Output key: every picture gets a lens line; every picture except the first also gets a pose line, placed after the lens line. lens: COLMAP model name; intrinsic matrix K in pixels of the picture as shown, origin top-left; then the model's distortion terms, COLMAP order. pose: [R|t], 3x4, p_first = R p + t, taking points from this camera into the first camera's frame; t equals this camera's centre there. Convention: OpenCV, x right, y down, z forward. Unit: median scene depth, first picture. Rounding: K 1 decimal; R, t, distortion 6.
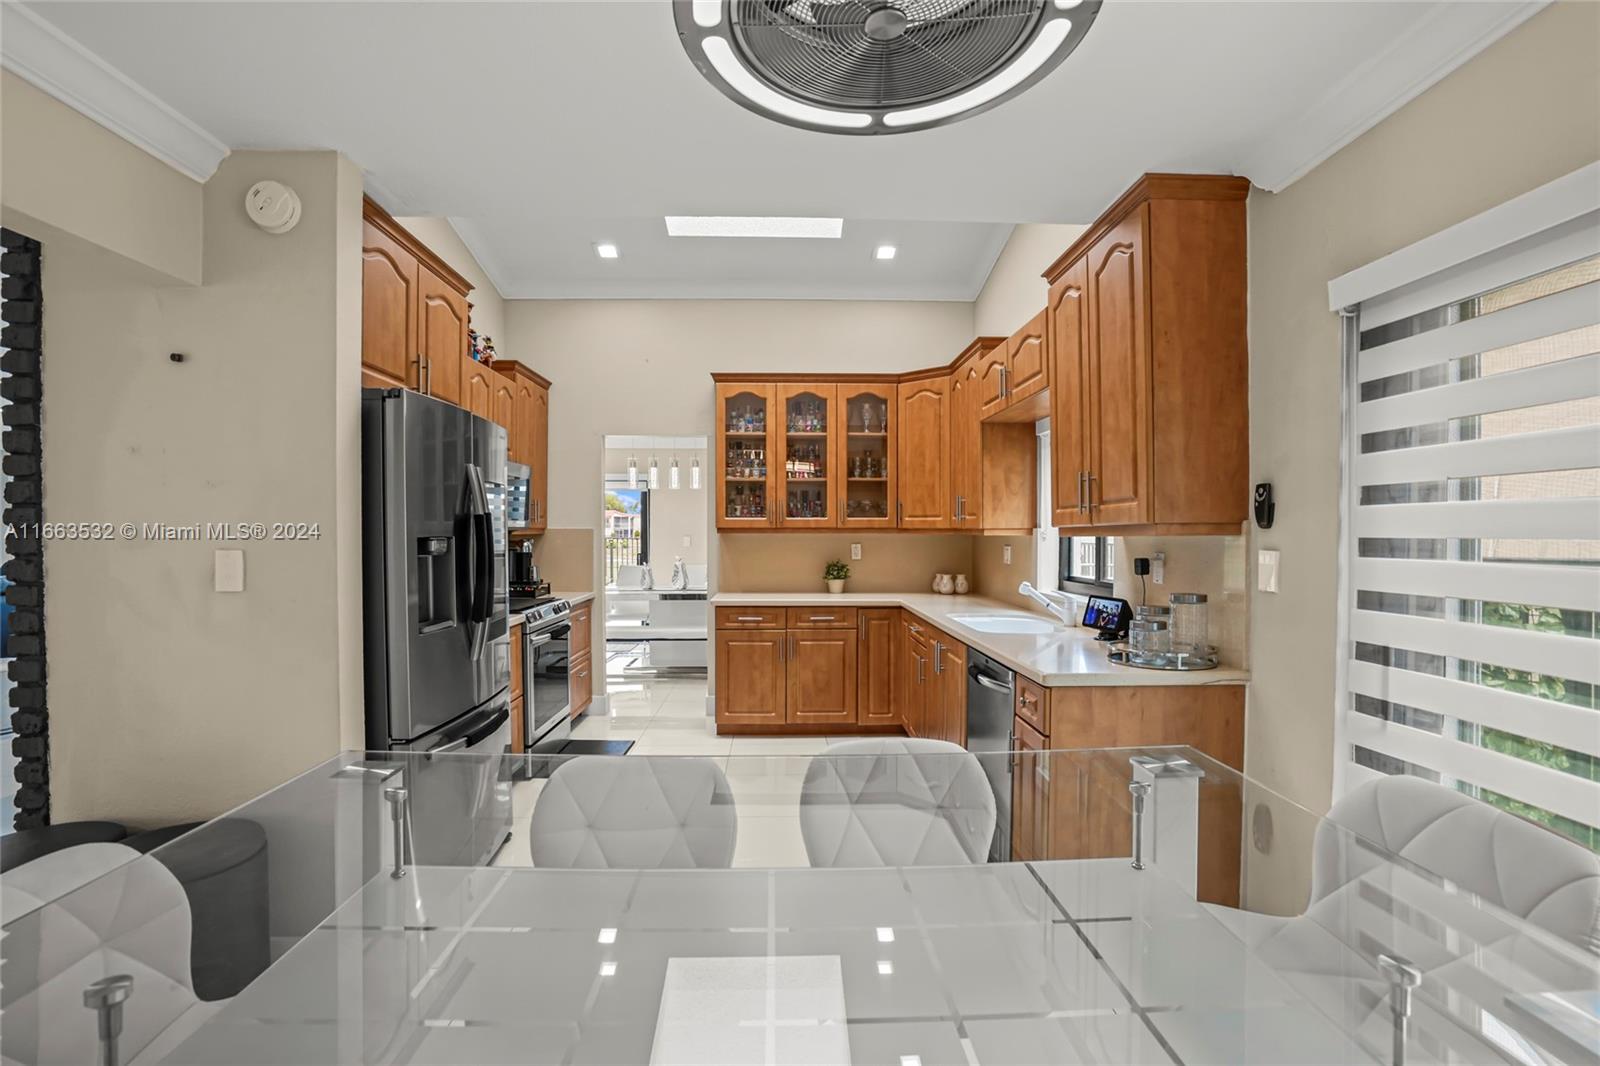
lens RADIAL K [[749.9, 0, 792.5], [0, 749.9, 538.6], [0, 0, 1]] dist [-0.041697, 0.010081]
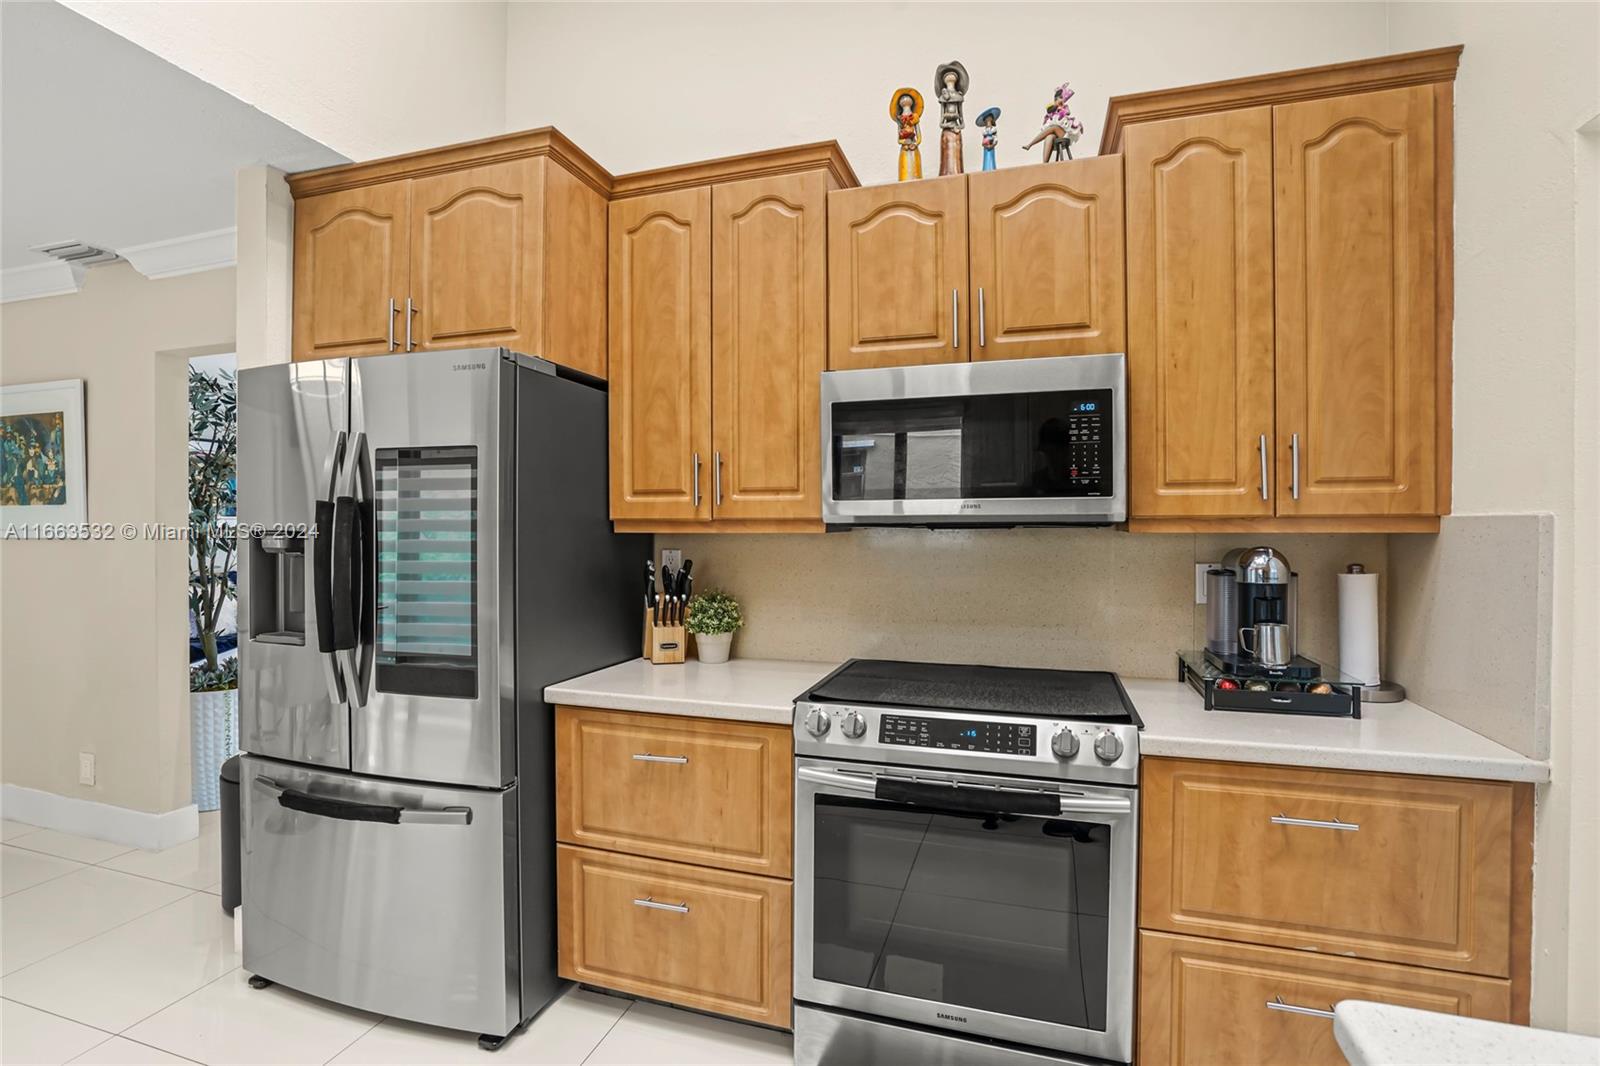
lens RADIAL K [[749.9, 0, 785.0], [0, 749.9, 527.5], [0, 0, 1]] dist [-0.041697, 0.010081]
pose [[-0.324057, 0.001399, -0.946037, 0.059667], [-0.009604, 0.999943, 0.004768, -0.008676], [0.945989, 0.010631, -0.324025, 0.932022]]
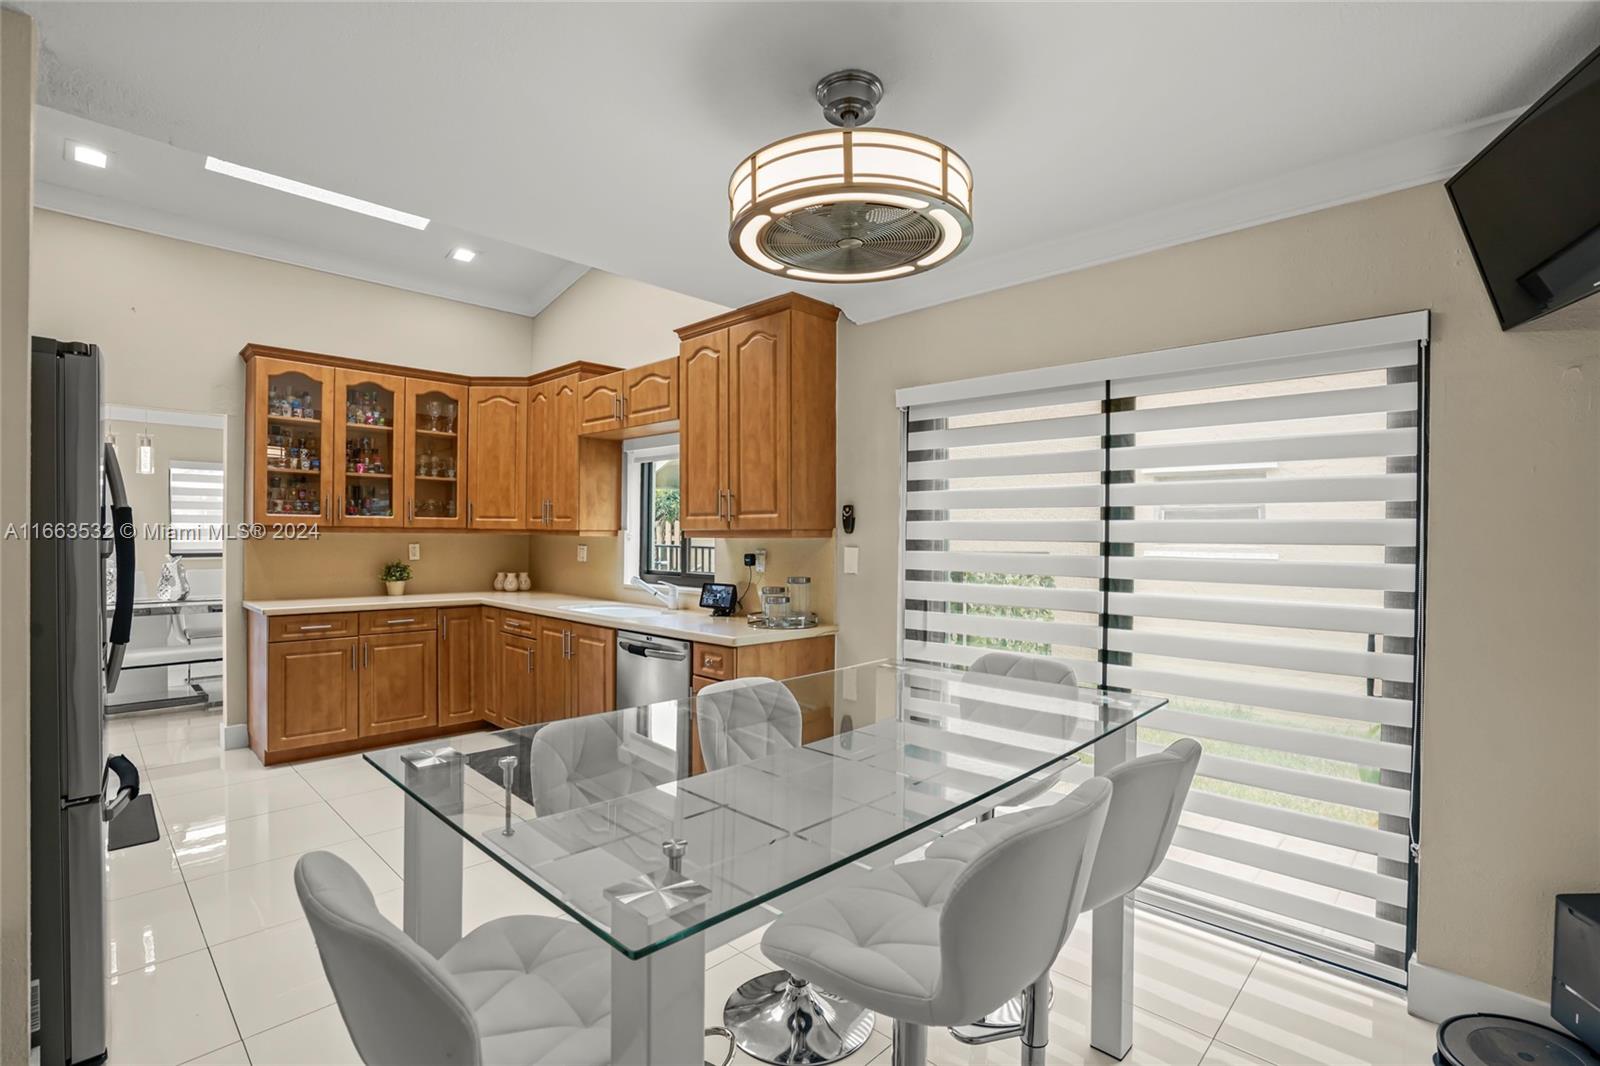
lens RADIAL K [[749.9, 0, 797.8], [0, 749.9, 535.2], [0, 0, 1]] dist [-0.041697, 0.010081]
pose [[0.717678, 0.005851, 0.696351, -0.255847], [-0.002787, 0.999981, -0.005529, -0.000367], [-0.696370, 0.002027, 0.717681, -0.036461]]
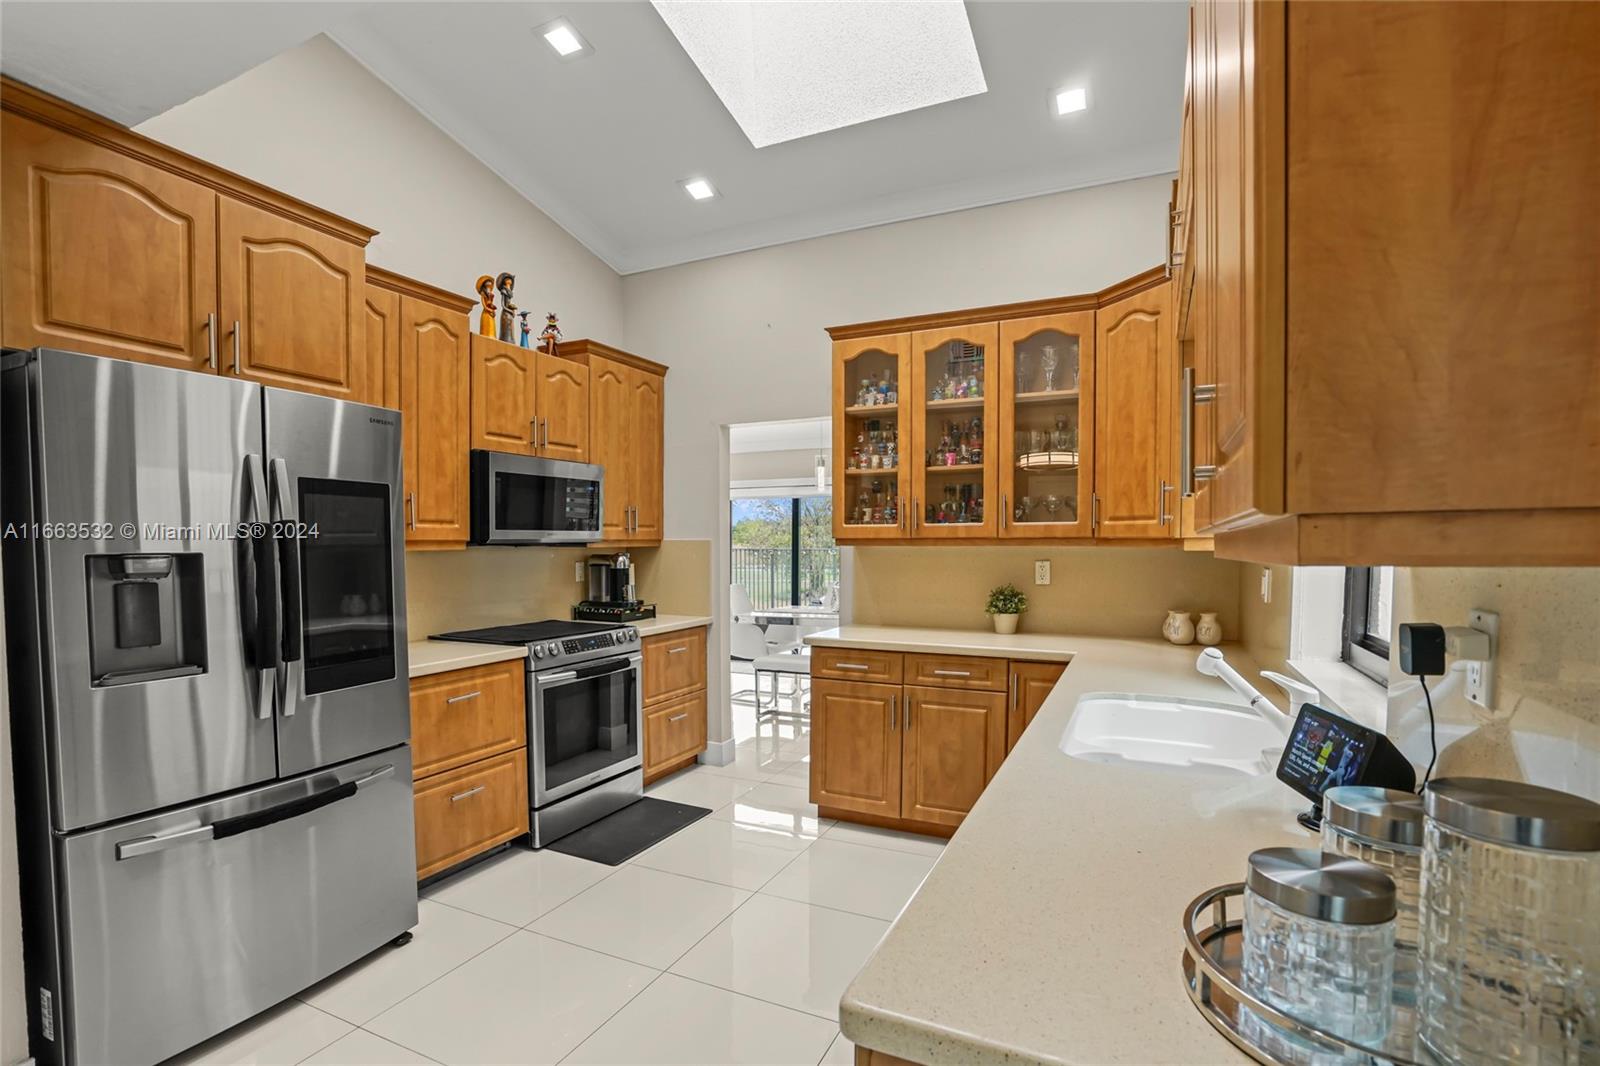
lens RADIAL K [[749.9, 0, 798.9], [0, 749.9, 577.8], [0, 0, 1]] dist [-0.041697, 0.010081]
pose [[0.892347, 0.018207, -0.450982, 0.216823], [-0.000922, 0.999258, 0.038516, -0.004393], [0.451349, -0.033954, 0.891701, 0.341867]]
